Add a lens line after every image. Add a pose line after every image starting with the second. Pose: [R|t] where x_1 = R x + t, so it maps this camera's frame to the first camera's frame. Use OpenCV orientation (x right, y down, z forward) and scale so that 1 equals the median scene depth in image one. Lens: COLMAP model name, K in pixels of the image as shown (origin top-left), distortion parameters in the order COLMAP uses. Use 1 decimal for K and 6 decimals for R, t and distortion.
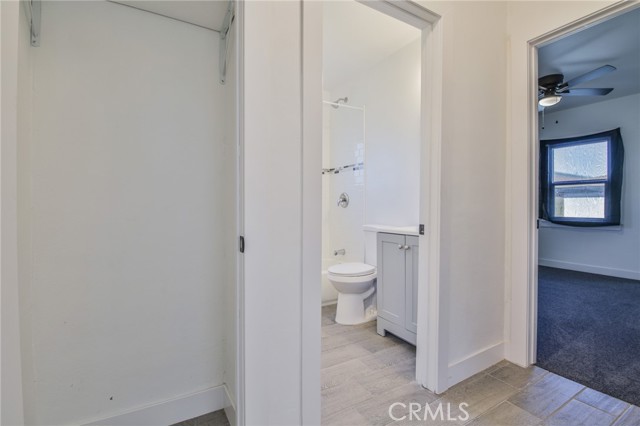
lens RADIAL K [[294.5, 0, 321.8], [0, 294.5, 210.5], [0, 0, 1]] dist [-0.010473, -0.003884]
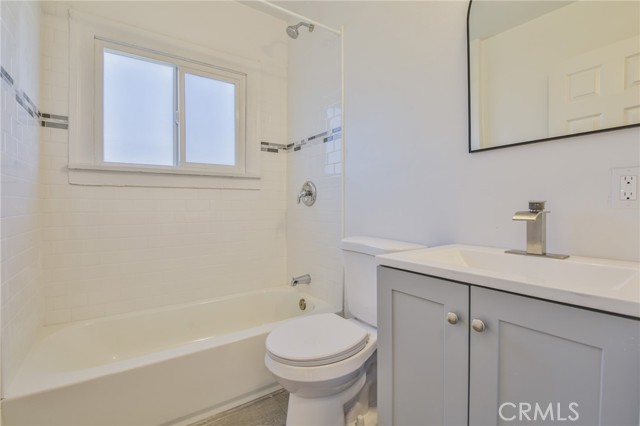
lens RADIAL K [[294.5, 0, 319.3], [0, 294.5, 210.8], [0, 0, 1]] dist [-0.010473, -0.003884]
pose [[0.996435, -0.001355, 0.084355, 0.048191], [0.000659, 0.999965, 0.008288, -0.004777], [-0.084363, -0.008203, 0.996401, 0.412353]]
